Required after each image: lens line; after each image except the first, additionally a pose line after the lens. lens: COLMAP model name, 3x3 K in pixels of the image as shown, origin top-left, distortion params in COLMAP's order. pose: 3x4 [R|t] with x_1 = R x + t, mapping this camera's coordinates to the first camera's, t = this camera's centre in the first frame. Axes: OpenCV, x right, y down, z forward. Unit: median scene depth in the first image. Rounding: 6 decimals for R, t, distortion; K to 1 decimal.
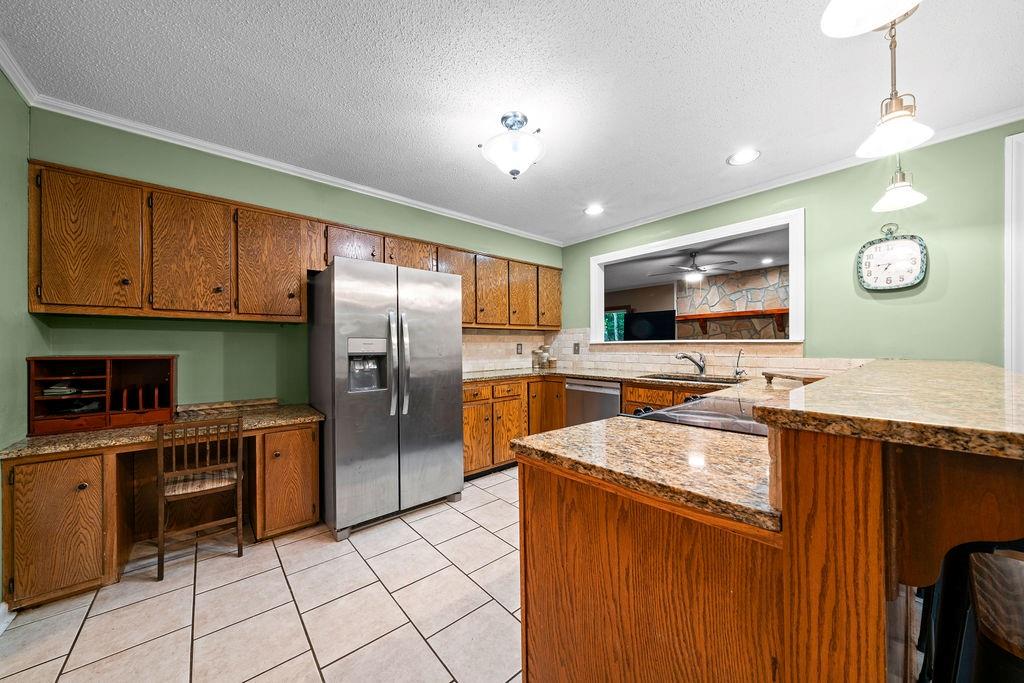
lens RADIAL K [[350.1, 0, 509.7], [0, 350.1, 345.0], [0, 0, 1]] dist [-0.006452, 0.000620]
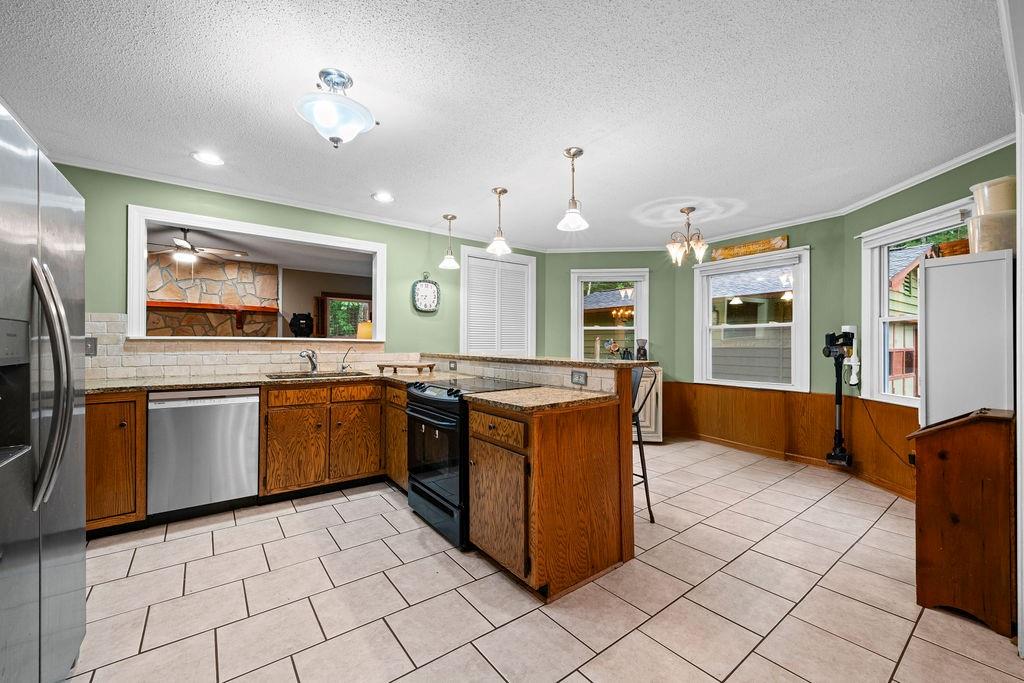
lens RADIAL K [[414.0, 0, 510.6], [0, 414.0, 344.2], [0, 0, 1]] dist [0.007657, 0.000415]
pose [[0.056835, 0.004168, 0.998375, -0.860197], [-0.009234, 0.999951, -0.003649, 0.003470], [-0.998341, -0.009011, 0.056870, 0.461797]]
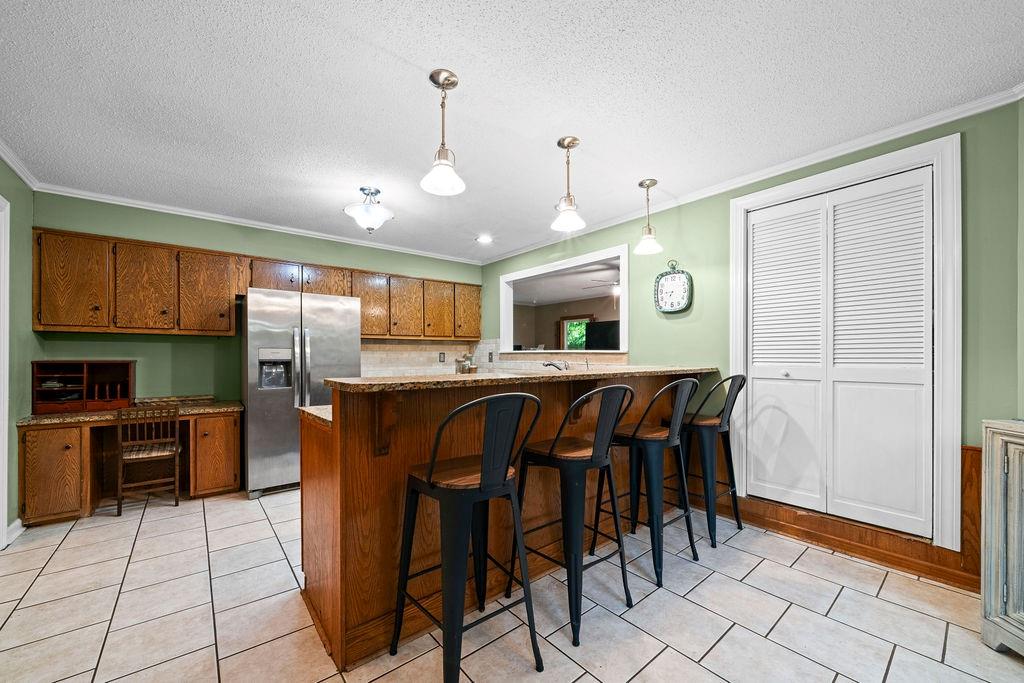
lens RADIAL K [[391.2, 0, 504.5], [0, 391.2, 353.4], [0, 0, 1]] dist [-0.000126, -0.000175]
pose [[0.999325, 0.004045, -0.036503, 0.514966], [-0.004033, 0.999992, 0.000395, -0.004630], [0.036504, -0.000247, 0.999333, -0.446975]]
